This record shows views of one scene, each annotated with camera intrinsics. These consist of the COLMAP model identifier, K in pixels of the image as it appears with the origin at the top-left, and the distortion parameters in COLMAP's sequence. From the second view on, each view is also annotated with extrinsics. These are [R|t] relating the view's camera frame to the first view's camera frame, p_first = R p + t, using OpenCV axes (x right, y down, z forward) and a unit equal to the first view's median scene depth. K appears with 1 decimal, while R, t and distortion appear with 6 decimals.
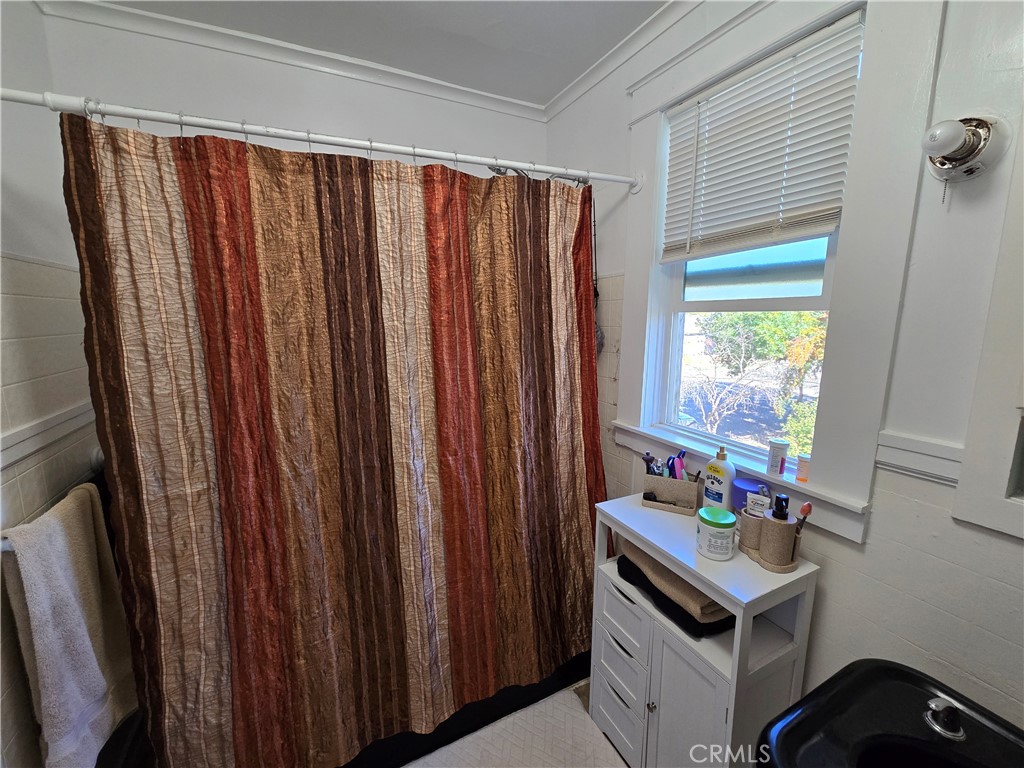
lens RADIAL K [[418.2, 0, 511.2], [0, 418.2, 386.7], [0, 0, 1]] dist [-0.003011, 0.000317]
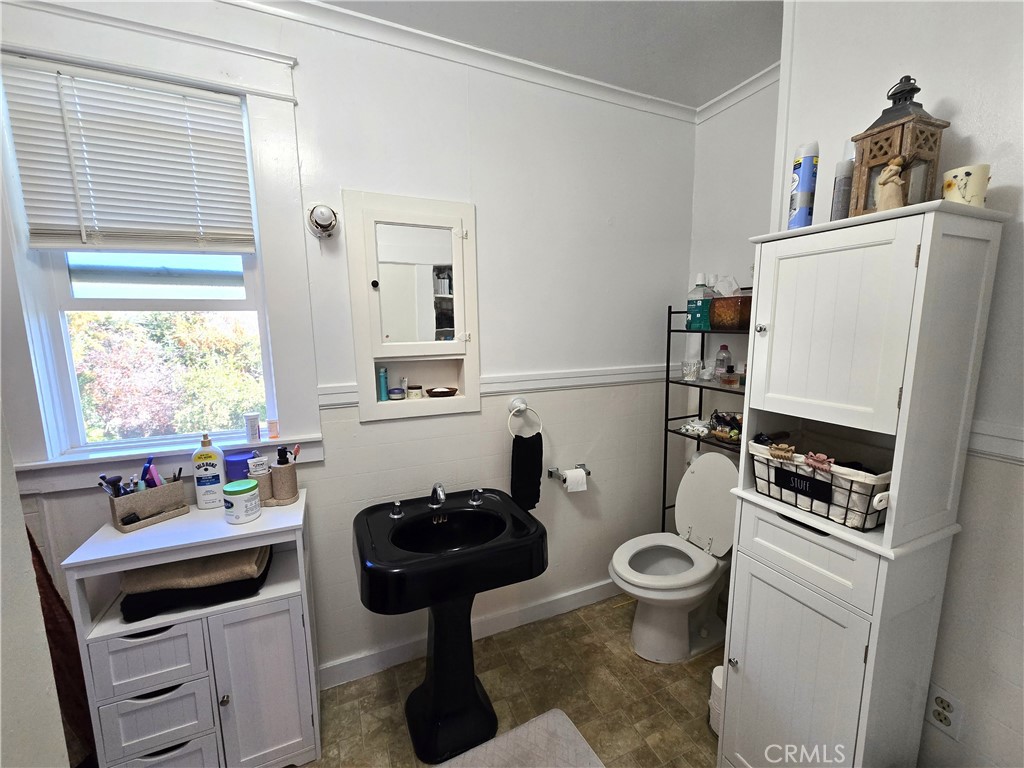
lens RADIAL K [[418.2, 0, 510.1], [0, 418.2, 381.6], [0, 0, 1]] dist [-0.003011, 0.000317]
pose [[0.056874, -0.137061, 0.988929, -0.507074], [0.177461, 0.976146, 0.125083, 0.015512], [-0.982483, 0.168382, 0.079840, 0.116047]]
